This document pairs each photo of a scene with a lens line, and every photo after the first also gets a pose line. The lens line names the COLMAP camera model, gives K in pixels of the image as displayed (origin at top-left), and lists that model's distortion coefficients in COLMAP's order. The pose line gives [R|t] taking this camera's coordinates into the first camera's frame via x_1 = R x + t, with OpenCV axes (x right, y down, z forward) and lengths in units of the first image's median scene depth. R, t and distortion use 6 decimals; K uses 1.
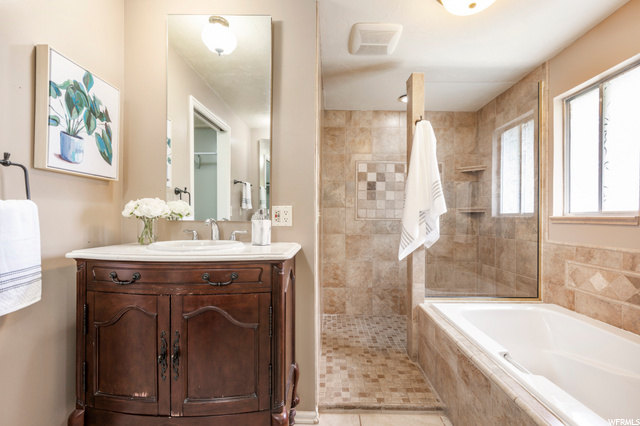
lens RADIAL K [[277.0, 0, 321.1], [0, 277.0, 217.2], [0, 0, 1]] dist [0.000615, 0.000116]
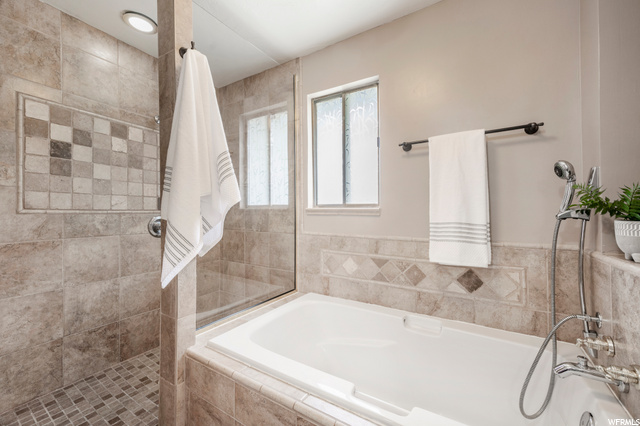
lens RADIAL K [[269.8, 0, 318.0], [0, 269.8, 211.7], [0, 0, 1]] dist [0.008195, -0.001079]
pose [[0.529234, -0.003185, 0.848470, -0.002704], [-0.004424, 0.999969, 0.006514, 0.002661], [-0.848464, -0.007201, 0.529204, 0.340443]]
